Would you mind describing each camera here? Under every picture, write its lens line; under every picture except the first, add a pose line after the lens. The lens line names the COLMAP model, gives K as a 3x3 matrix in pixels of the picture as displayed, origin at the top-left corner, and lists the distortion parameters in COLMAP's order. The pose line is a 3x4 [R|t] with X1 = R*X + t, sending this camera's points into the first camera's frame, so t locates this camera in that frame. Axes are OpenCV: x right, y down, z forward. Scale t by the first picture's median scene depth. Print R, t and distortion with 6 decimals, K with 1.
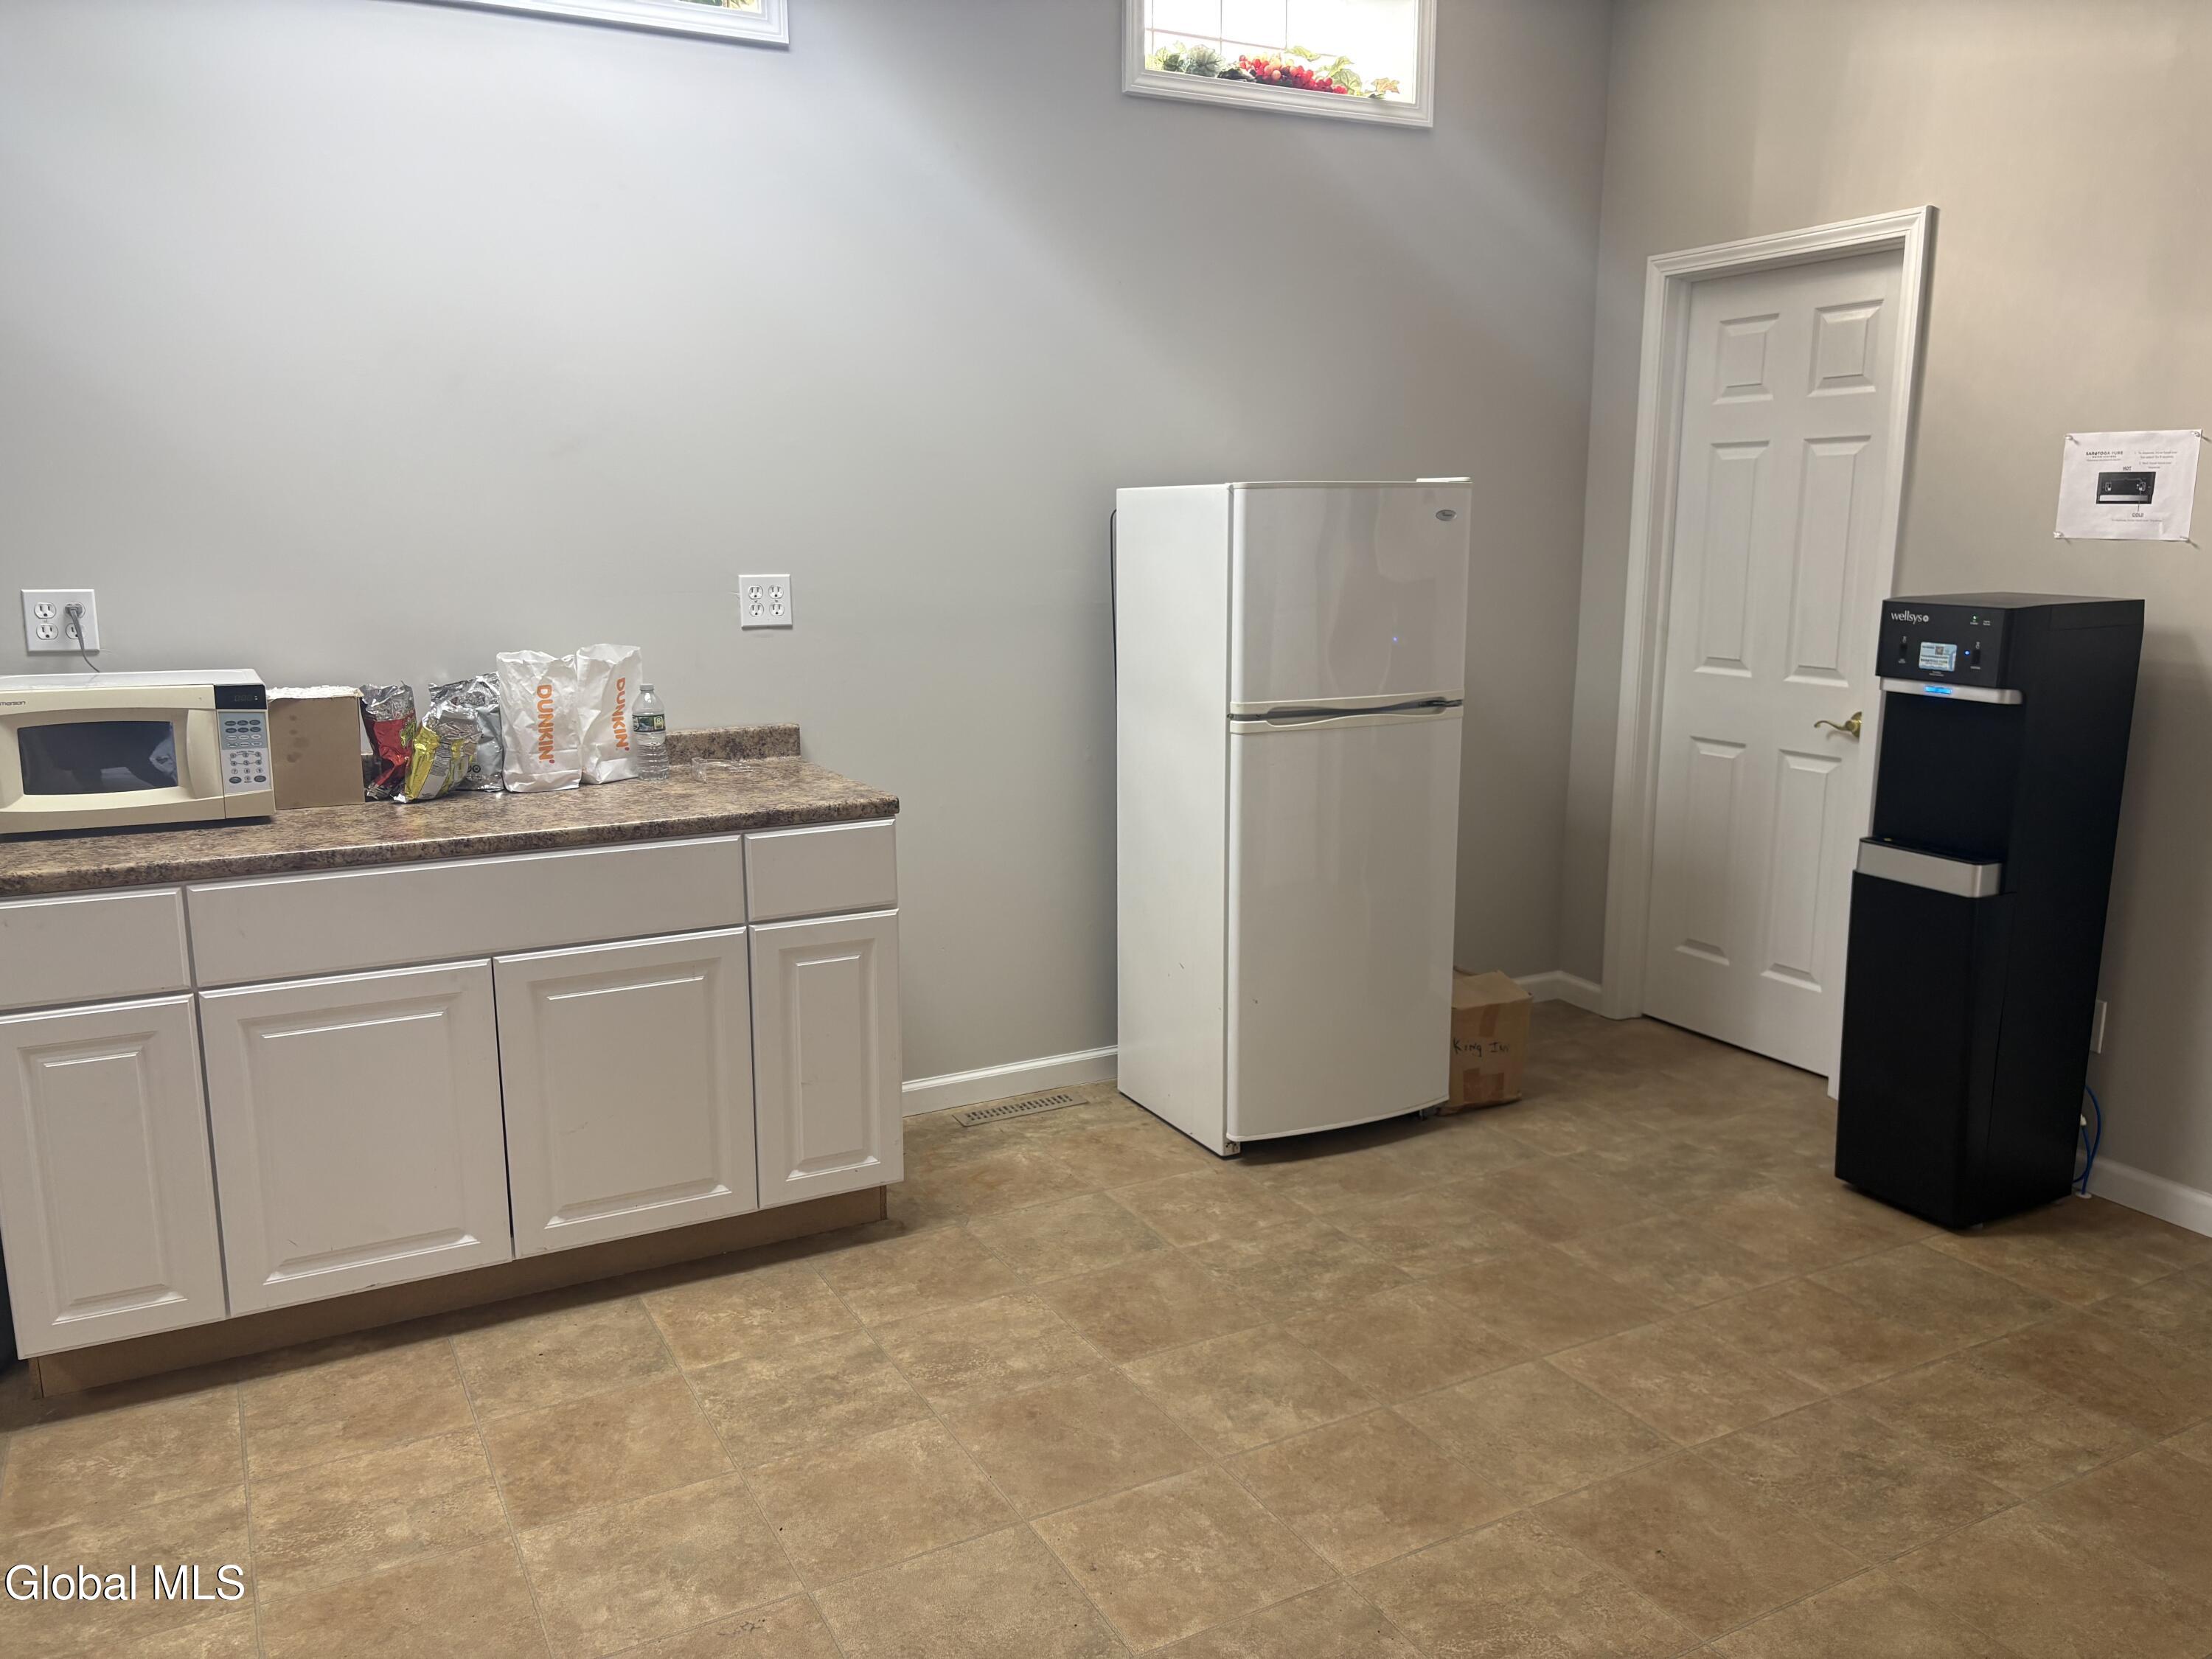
lens RADIAL K [[1682.9, 0, 1103.0], [0, 1682.9, 828.8], [0, 0, 1]] dist [0.013629, -0.000710]
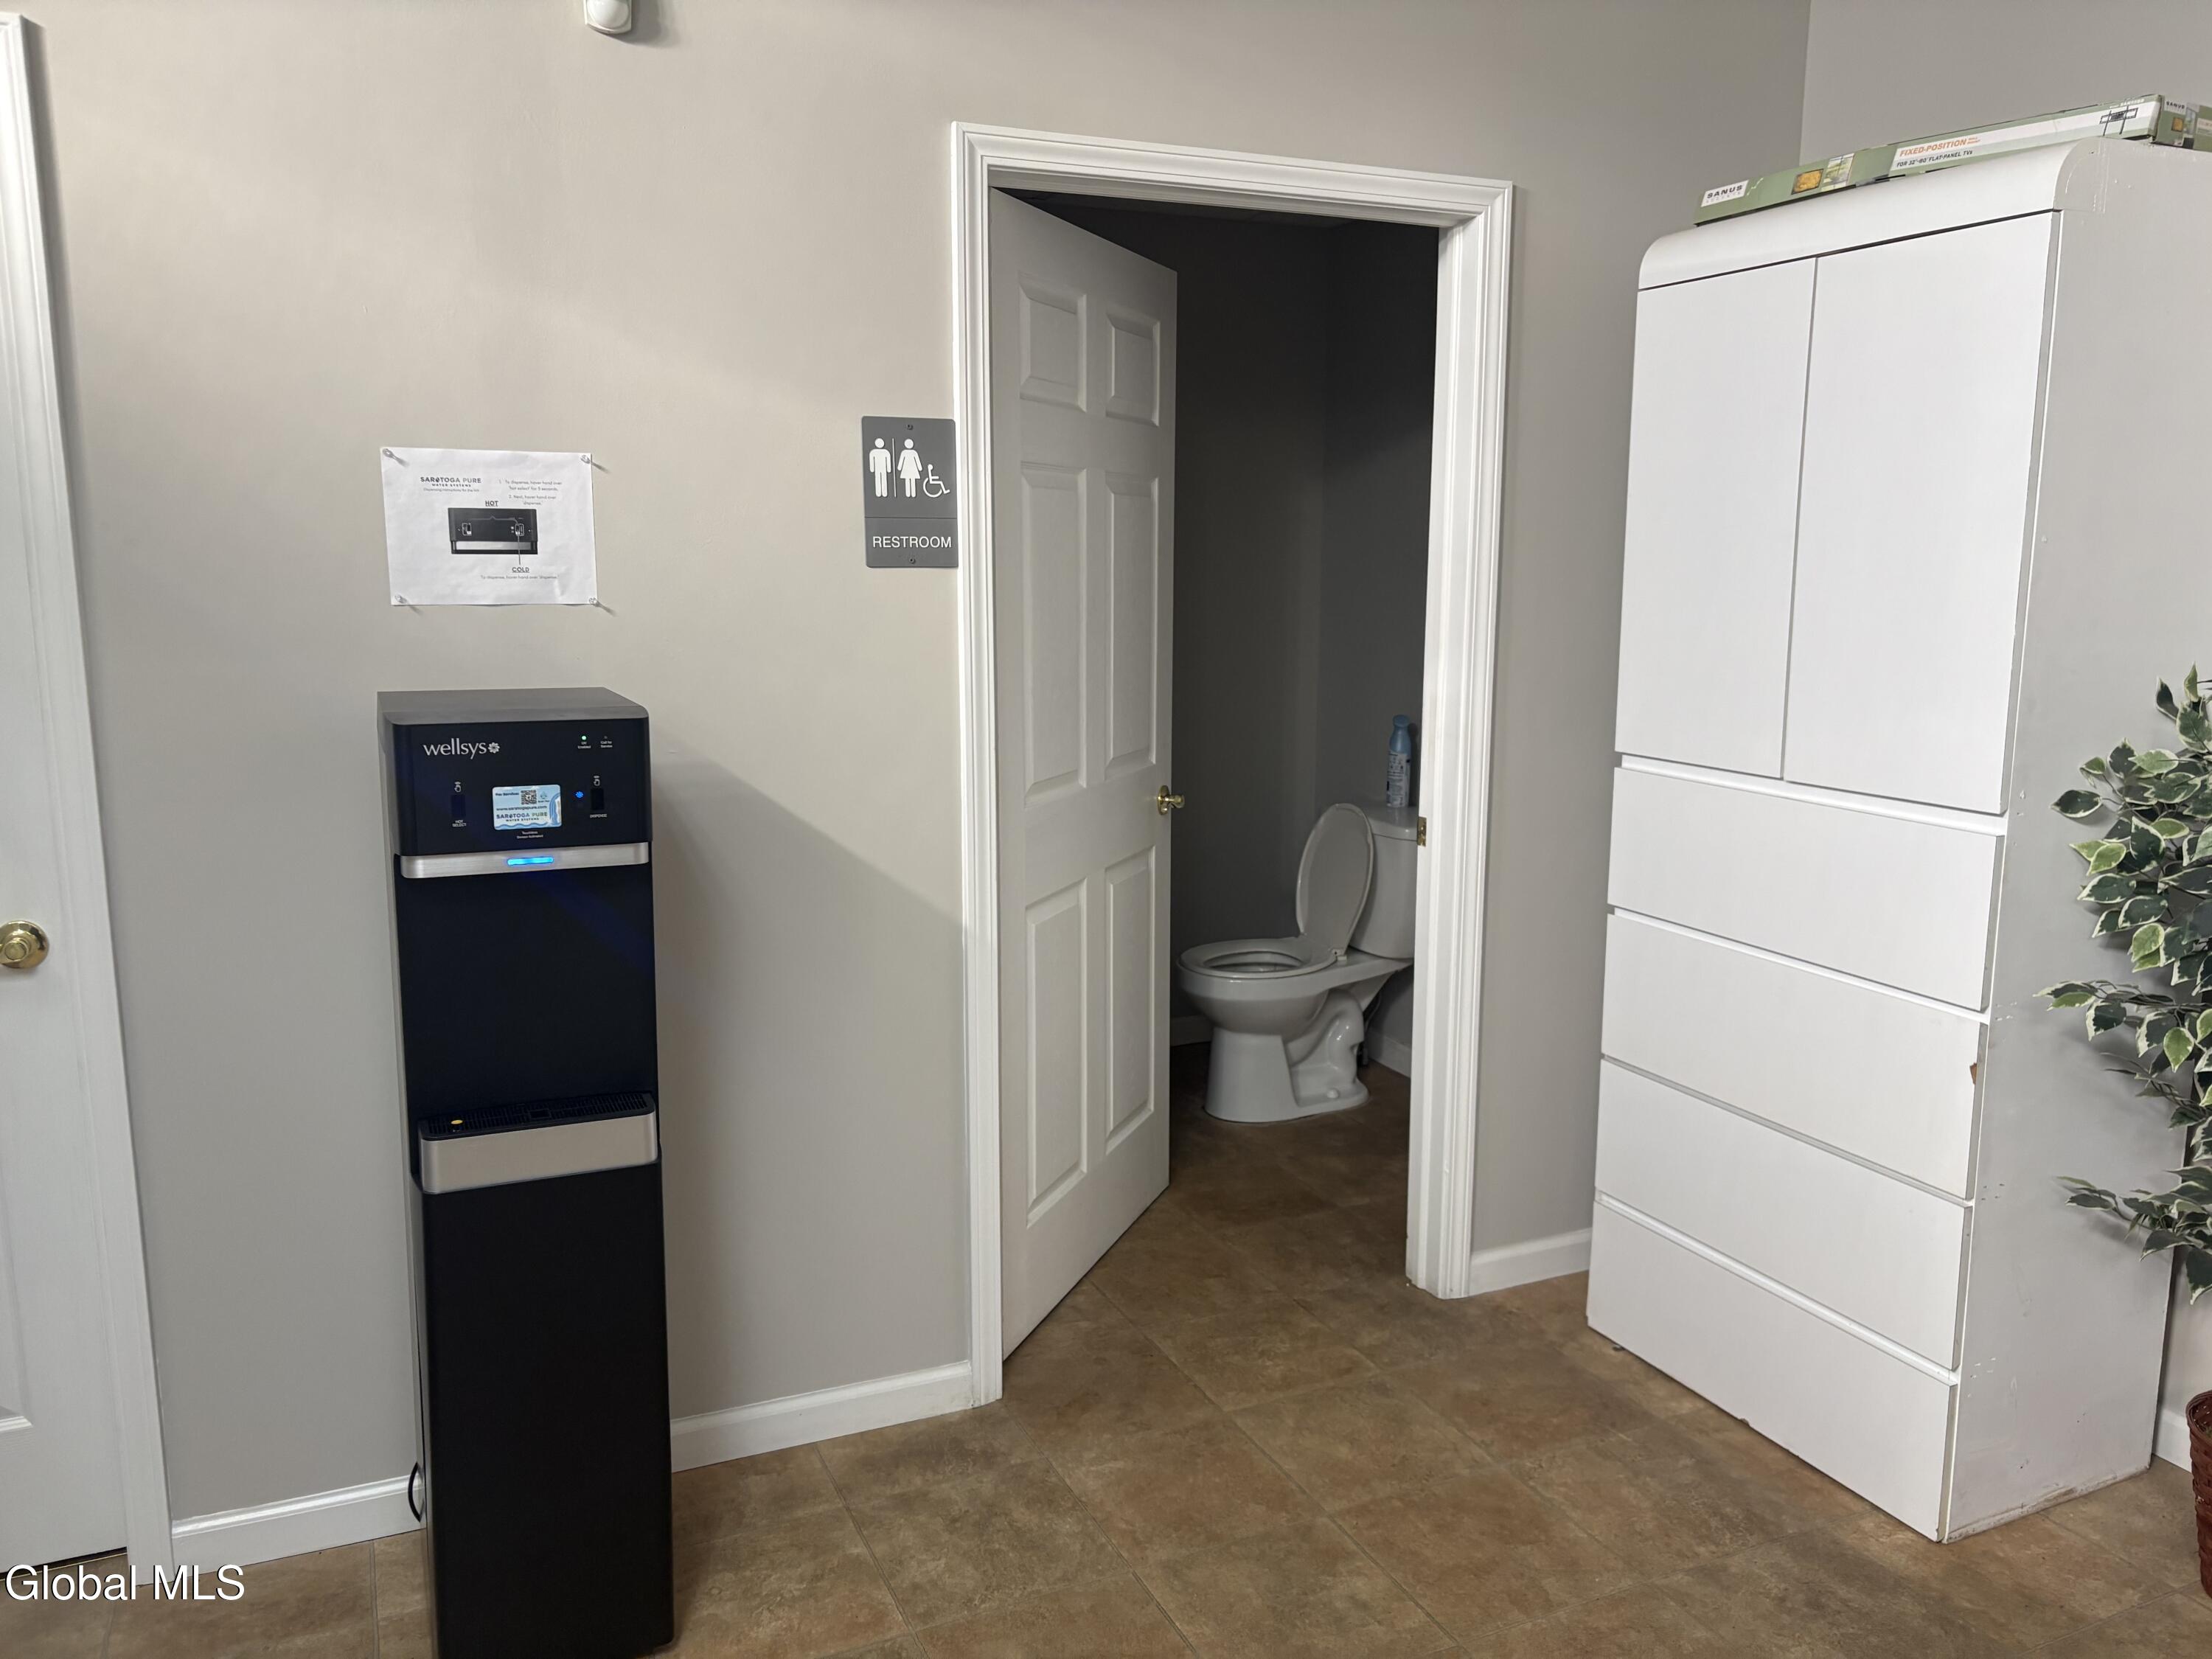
lens RADIAL K [[1682.9, 0, 1106.3], [0, 1682.9, 842.0], [0, 0, 1]] dist [0.013629, -0.000710]
pose [[0.074364, -0.171246, 0.982418, -0.081560], [0.185713, 0.970290, 0.155075, -0.140668], [-0.979786, 0.170916, 0.103957, 0.715293]]
